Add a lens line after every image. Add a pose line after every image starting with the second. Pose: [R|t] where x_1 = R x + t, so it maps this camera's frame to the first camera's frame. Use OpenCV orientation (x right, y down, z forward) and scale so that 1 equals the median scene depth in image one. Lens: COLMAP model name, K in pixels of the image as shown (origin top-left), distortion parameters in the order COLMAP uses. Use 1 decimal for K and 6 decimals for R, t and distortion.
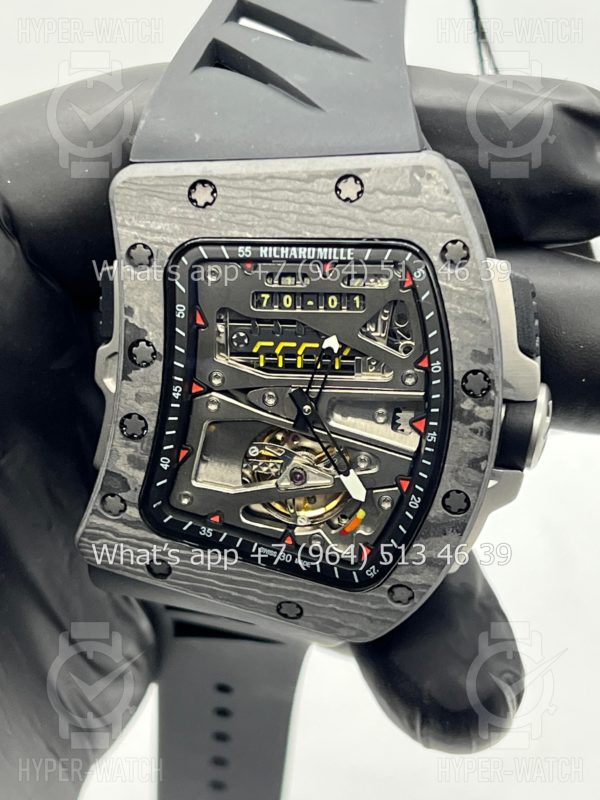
lens RADIAL K [[1838.8, 0, 300.0], [0, 1838.8, 400.0], [0, 0, 1]] dist [0.312017, 0.132527]
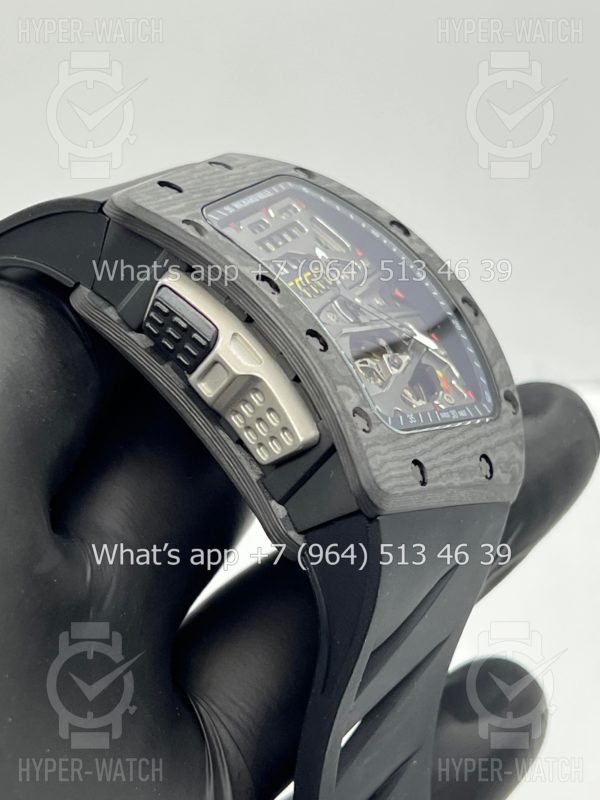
lens RADIAL K [[1838.8, 0, 300.0], [0, 1838.8, 400.0], [0, 0, 1]] dist [0.312017, 0.132527]
pose [[0.332928, -0.212835, 0.918618, -1.011891], [0.845383, 0.498925, -0.190790, 0.211689], [-0.417715, 0.840104, 0.346034, 0.692313]]
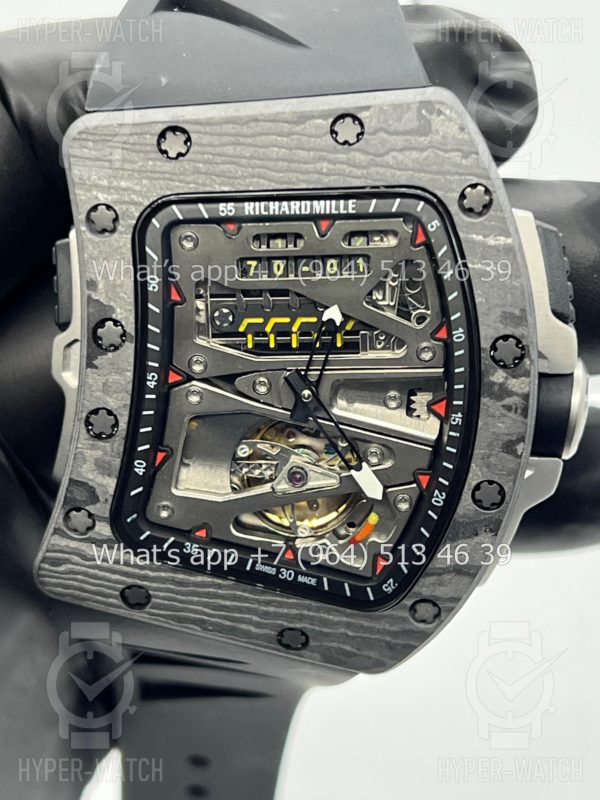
lens RADIAL K [[1838.8, 0, 300.0], [0, 1838.8, 400.0], [0, 0, 1]] dist [0.312017, 0.132527]
pose [[0.997811, -0.041667, 0.051359, -0.042931], [0.044876, 0.997005, -0.062986, 0.060872], [-0.048580, 0.065153, 0.996692, 0.156201]]
